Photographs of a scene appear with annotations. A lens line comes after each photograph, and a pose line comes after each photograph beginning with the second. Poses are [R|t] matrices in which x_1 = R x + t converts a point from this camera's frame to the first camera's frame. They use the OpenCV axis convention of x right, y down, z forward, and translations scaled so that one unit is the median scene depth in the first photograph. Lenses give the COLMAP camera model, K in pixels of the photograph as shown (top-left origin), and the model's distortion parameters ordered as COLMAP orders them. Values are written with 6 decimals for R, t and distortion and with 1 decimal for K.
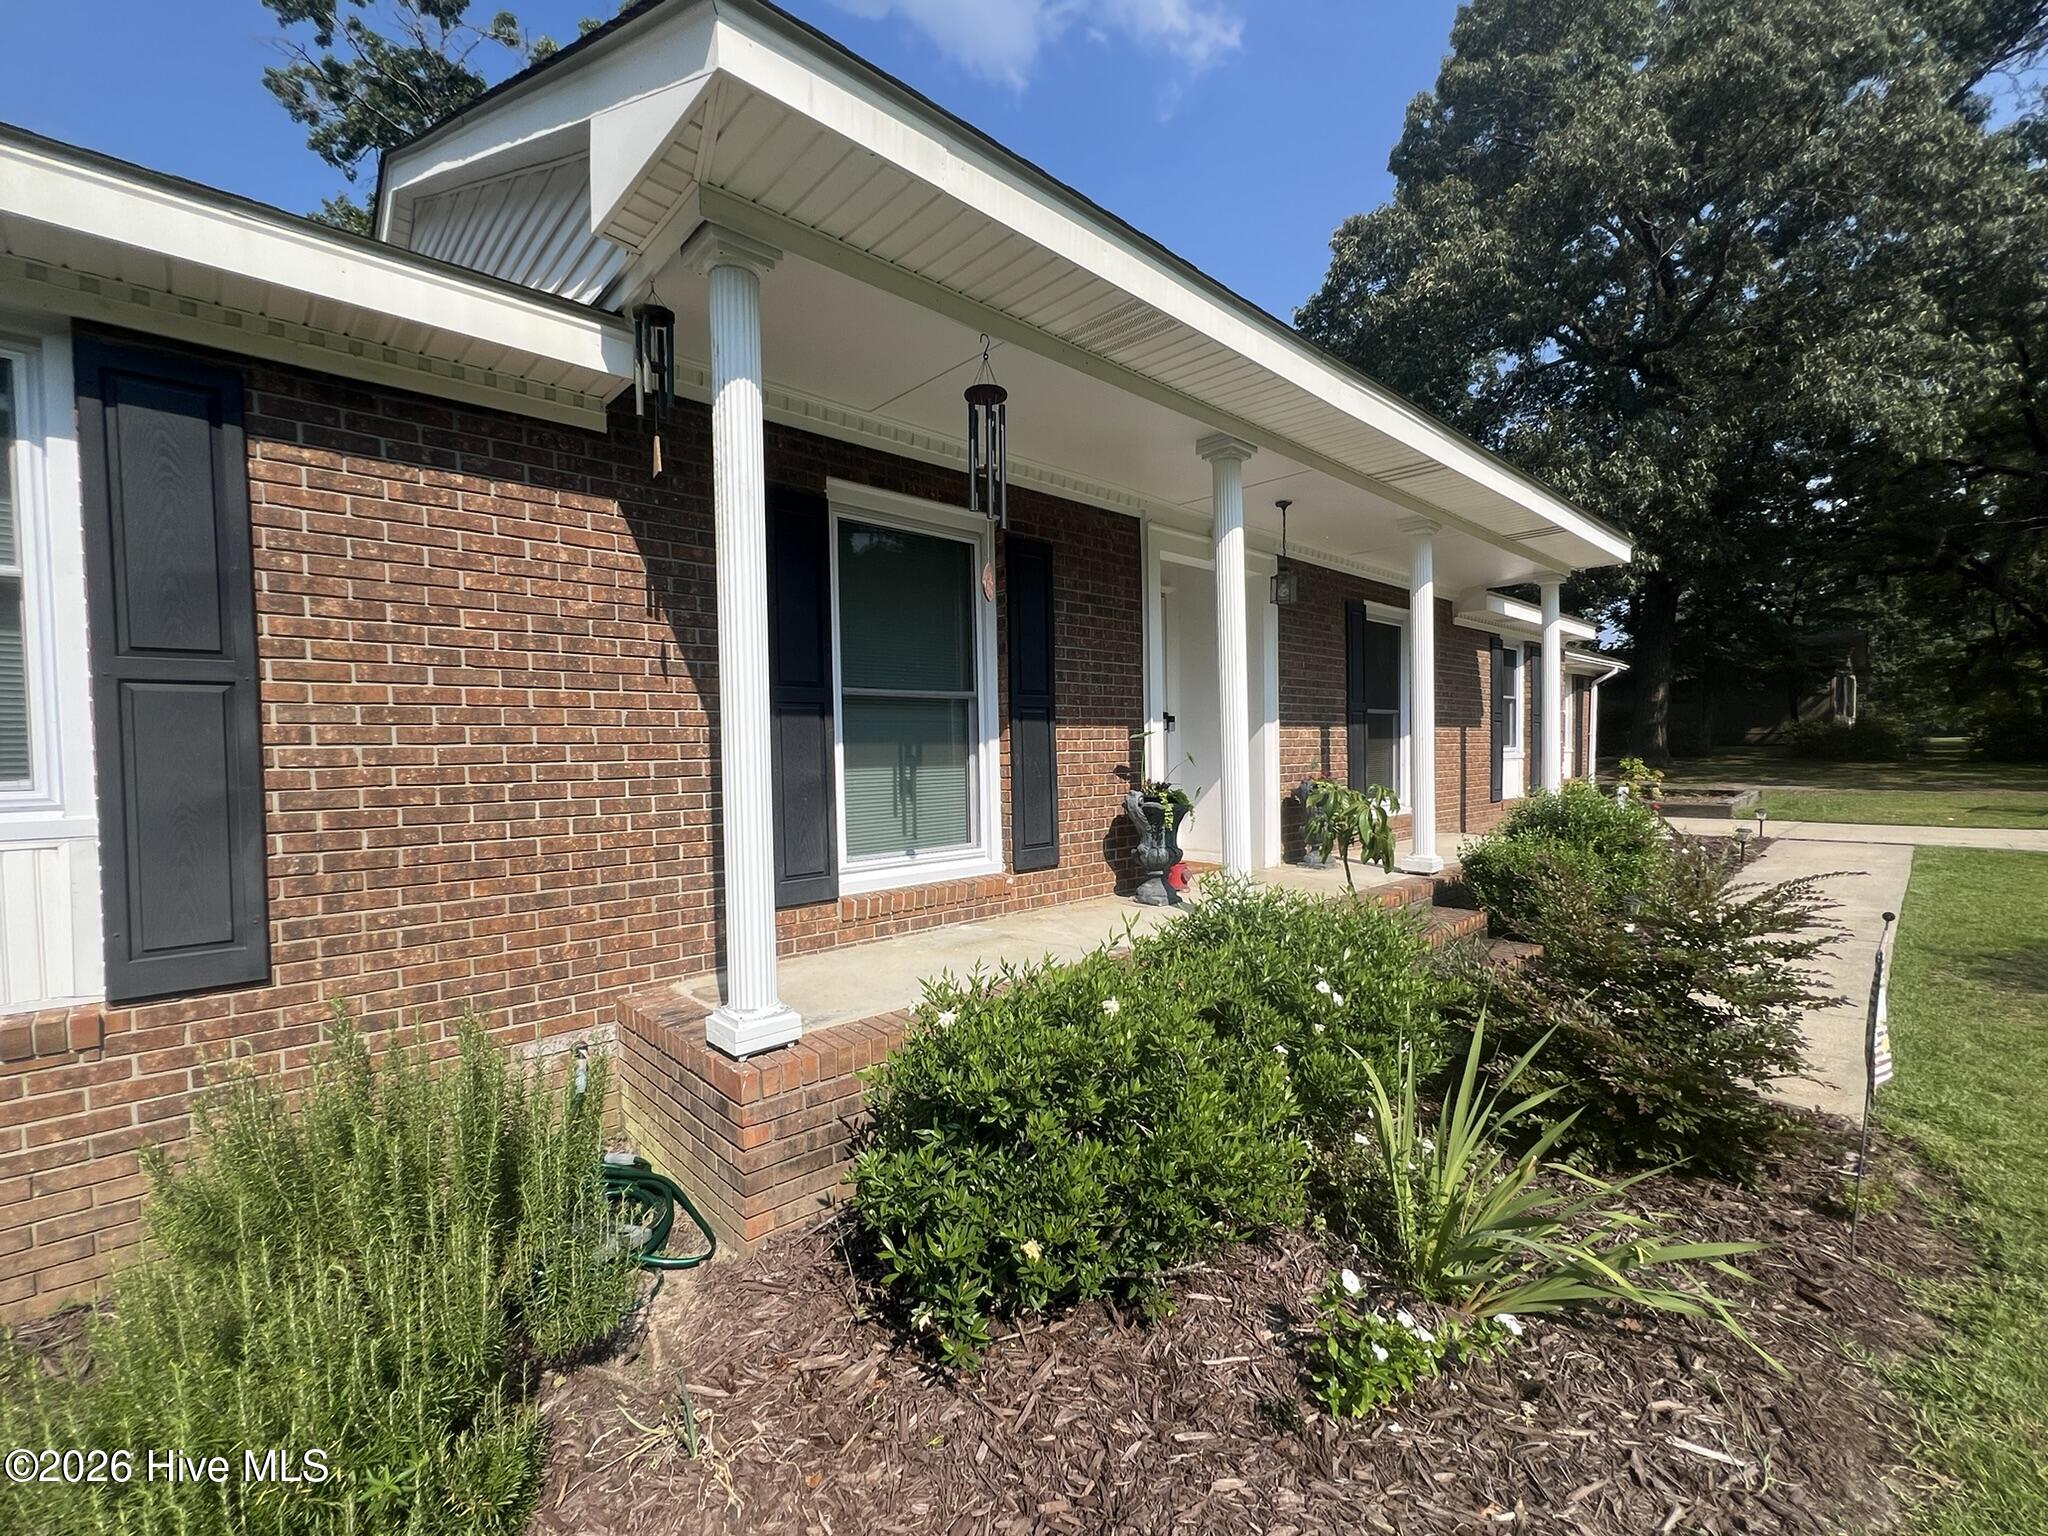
lens RADIAL K [[849.0, 0, 1024.0], [0, 849.0, 768.0], [0, 0, 1]] dist [0.001744, 0.000221]
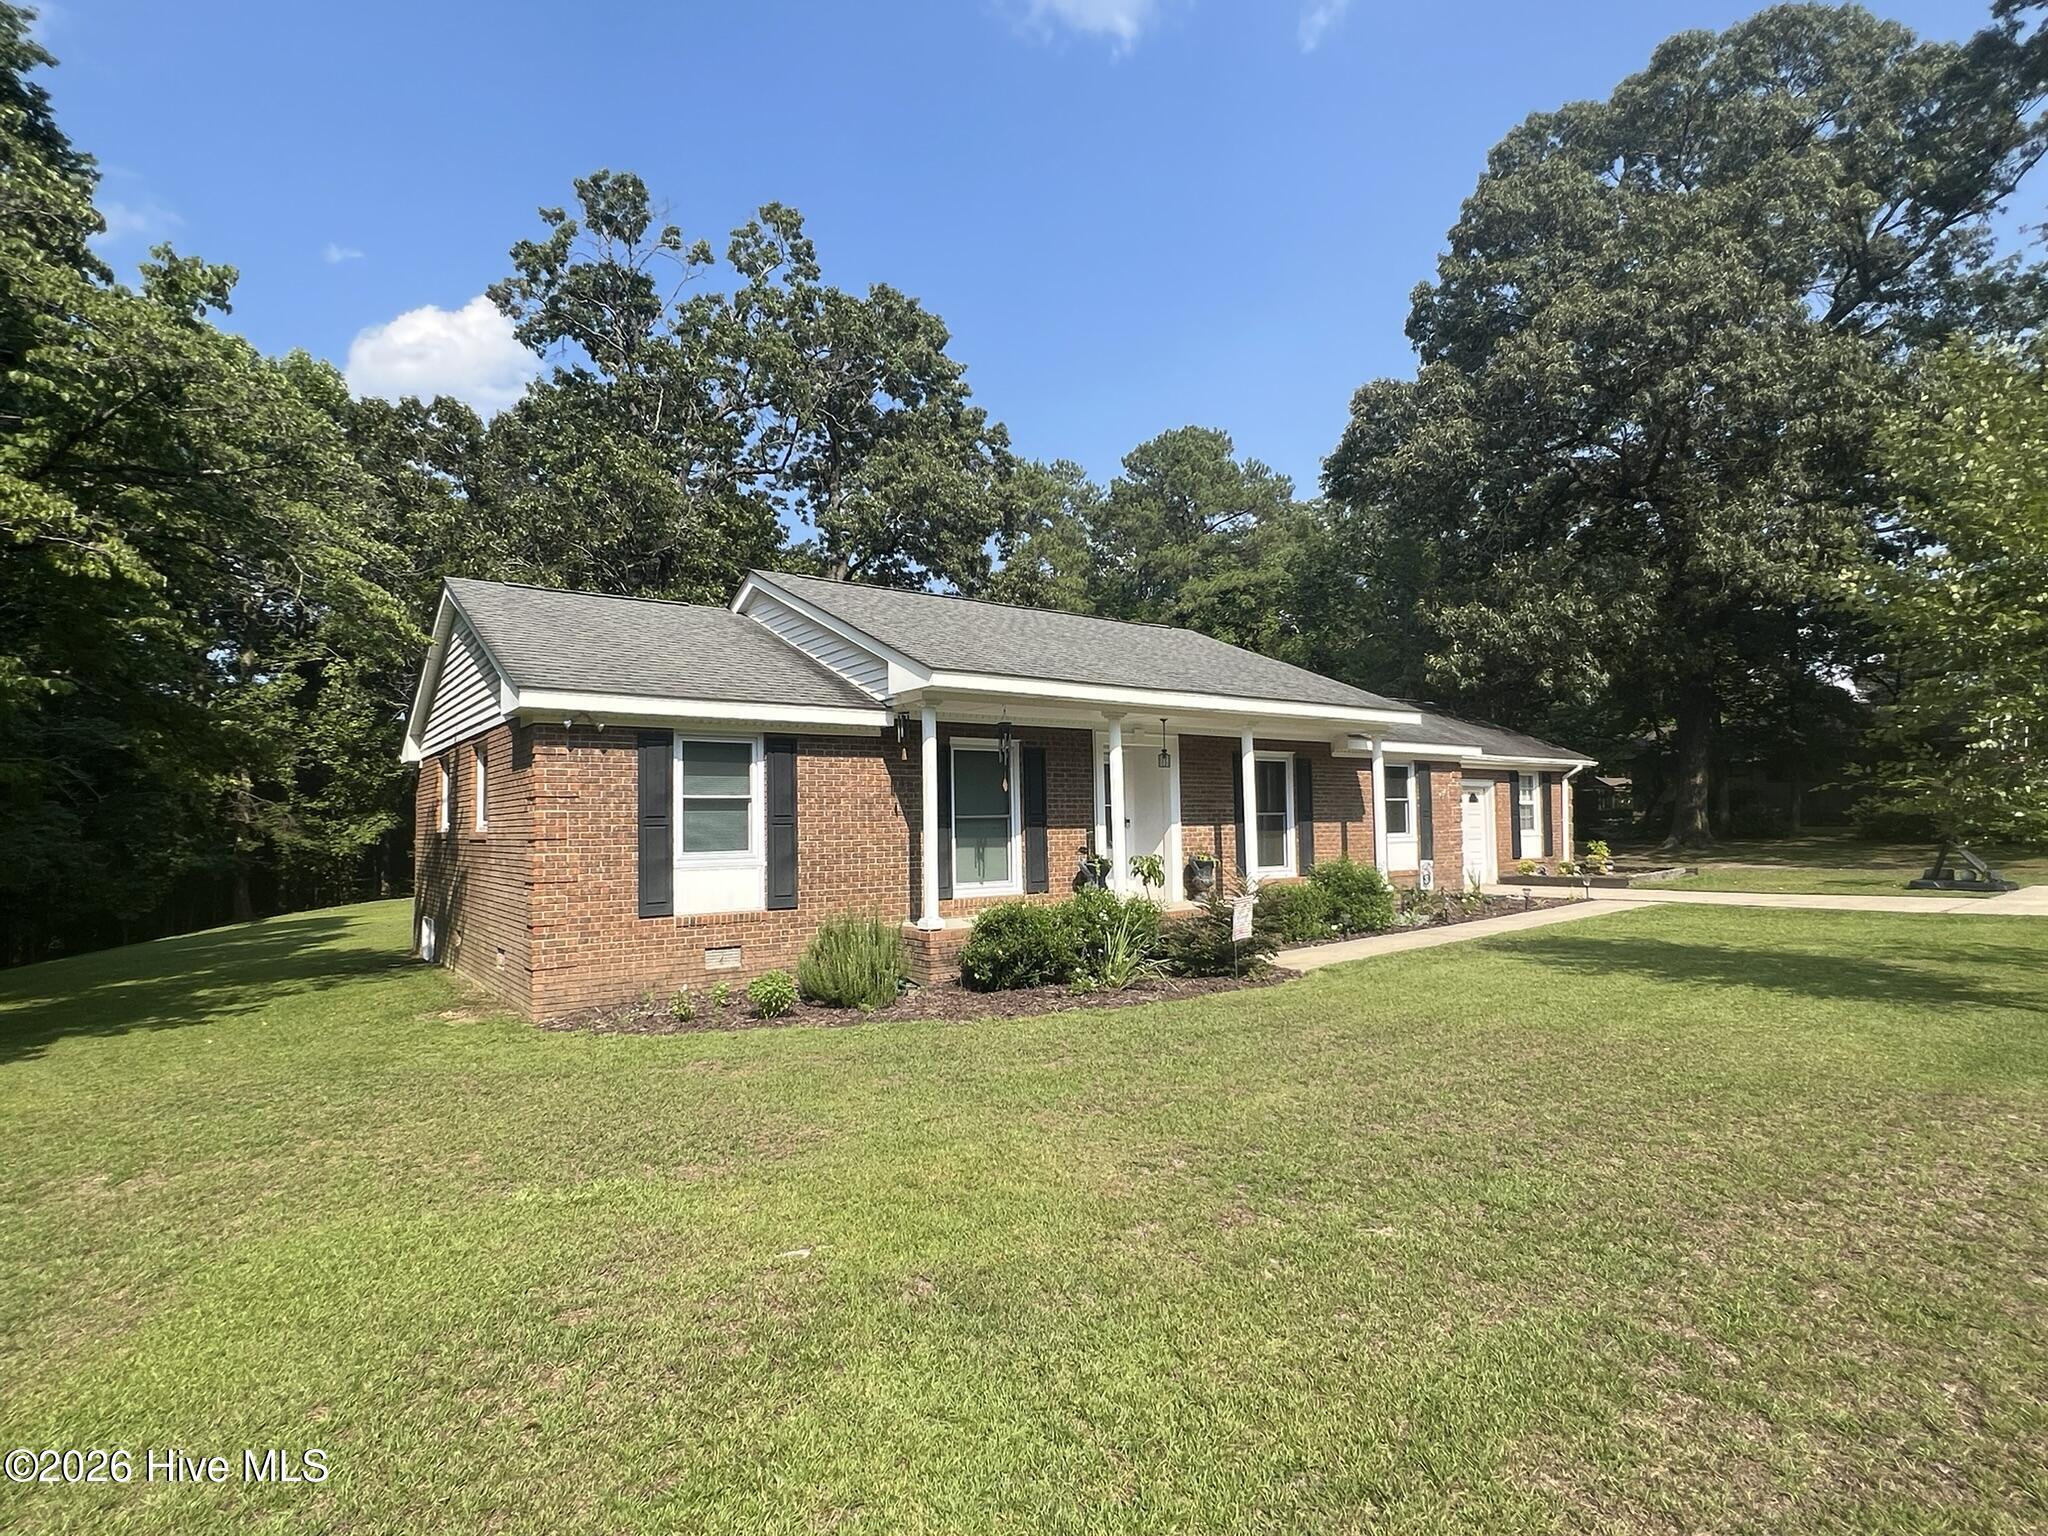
lens RADIAL K [[1024.2, 0, 1024.0], [0, 1024.2, 768.0], [0, 0, 1]] dist [-0.002888, -0.000309]
pose [[0.993010, -0.007767, -0.117775, 0.292806], [-0.001539, 0.996895, -0.078722, 0.002491], [0.118021, 0.078353, 0.989915, -1.677161]]
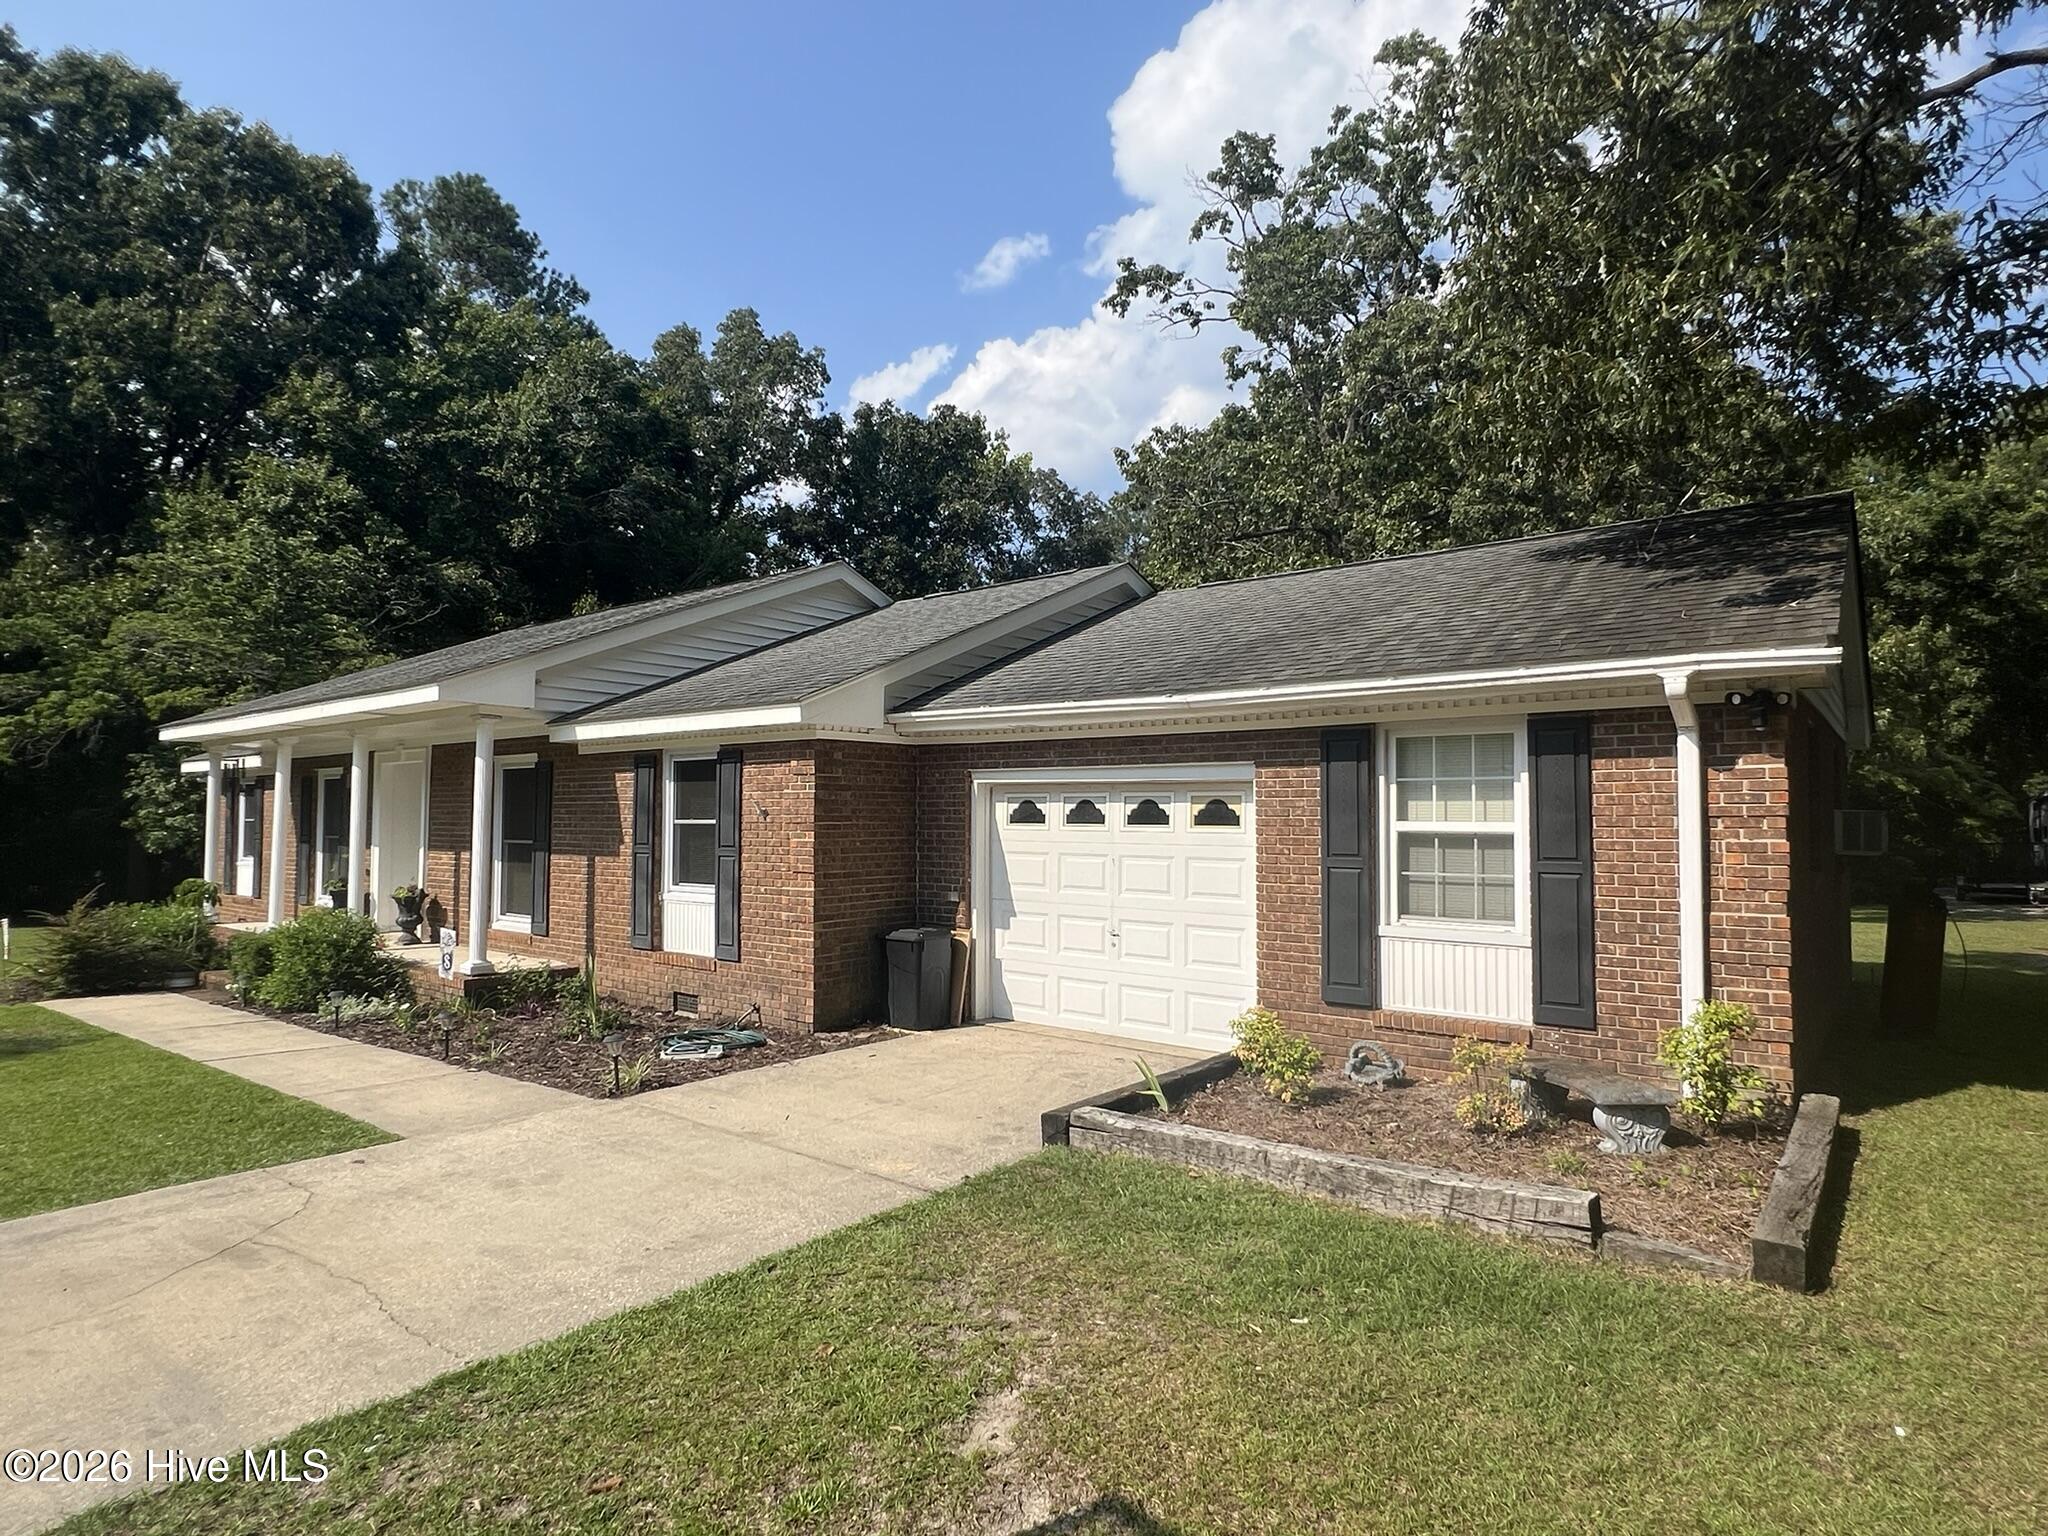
lens RADIAL K [[1091.4, 0, 1024.0], [0, 1091.4, 768.0], [0, 0, 1]] dist [0.000030, -0.000027]
pose [[0.139104, -0.042539, -0.989364, 3.321570], [-0.037818, 0.998120, -0.048233, -0.199125], [0.989555, 0.044125, 0.137233, 2.410942]]
